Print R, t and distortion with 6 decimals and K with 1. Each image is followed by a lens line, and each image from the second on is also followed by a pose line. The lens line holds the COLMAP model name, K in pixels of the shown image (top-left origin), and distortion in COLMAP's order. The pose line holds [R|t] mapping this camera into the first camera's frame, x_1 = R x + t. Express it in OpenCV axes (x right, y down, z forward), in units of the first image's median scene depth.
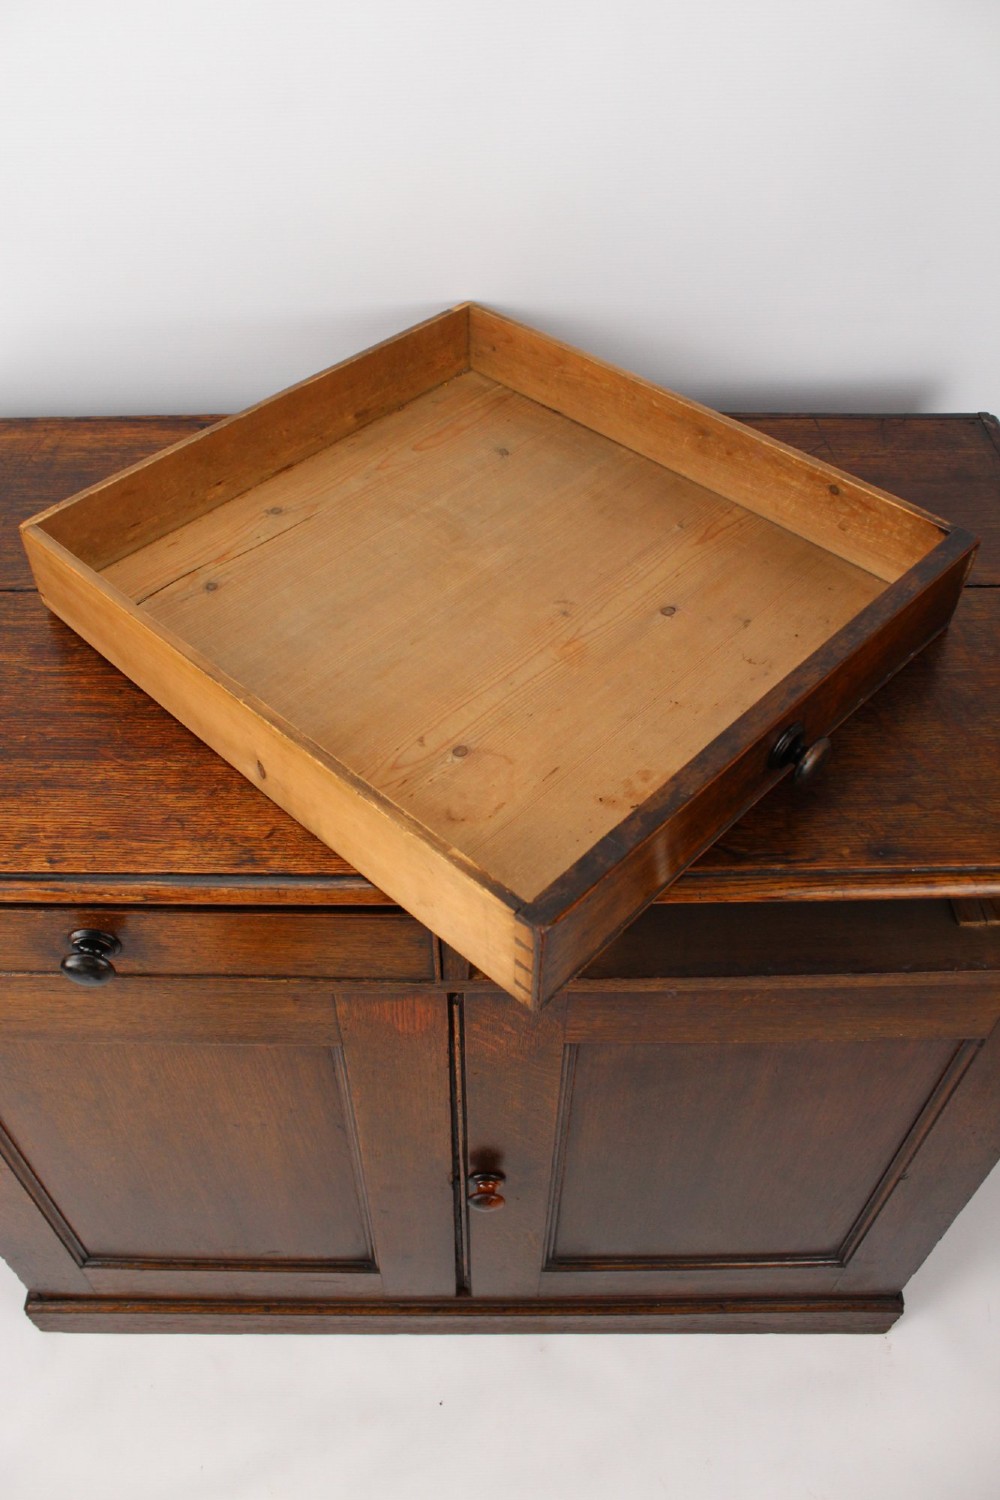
lens RADIAL K [[1244.8, 0, 495.4], [0, 1244.8, 723.6], [0, 0, 1]] dist [-0.106123, 0.000761]
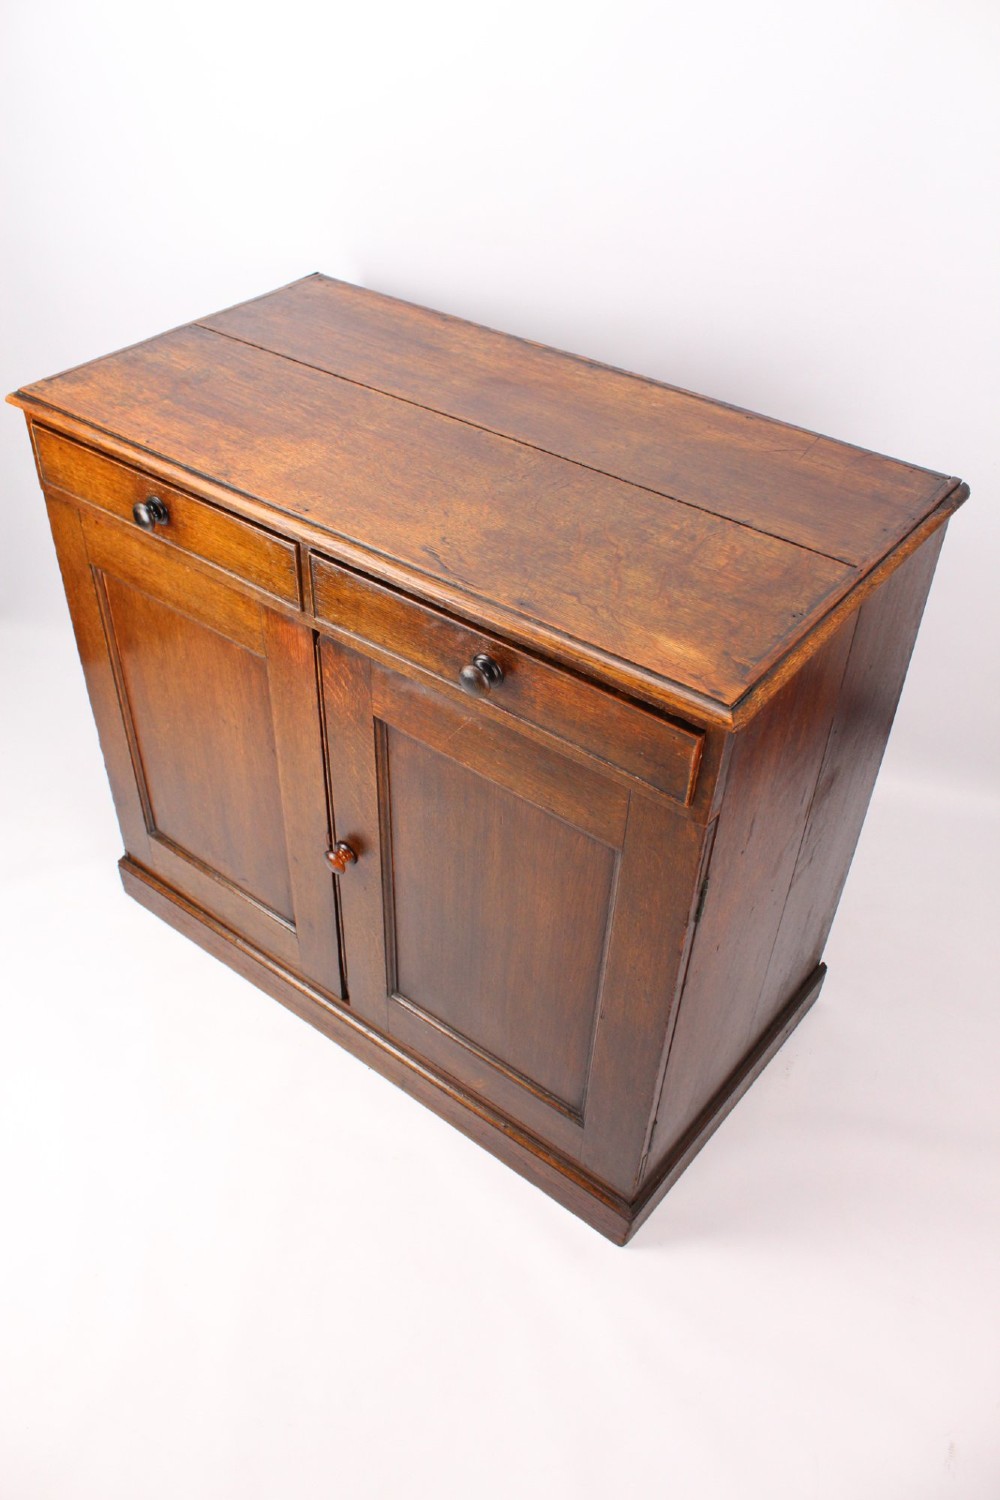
lens RADIAL K [[1244.8, 0, 495.4], [0, 1244.8, 723.6], [0, 0, 1]] dist [-0.106123, 0.000761]
pose [[0.786127, 0.404484, -0.467329, 0.973190], [-0.460633, 0.887566, -0.006654, 0.240489], [0.412094, 0.220498, 0.884059, -0.259404]]
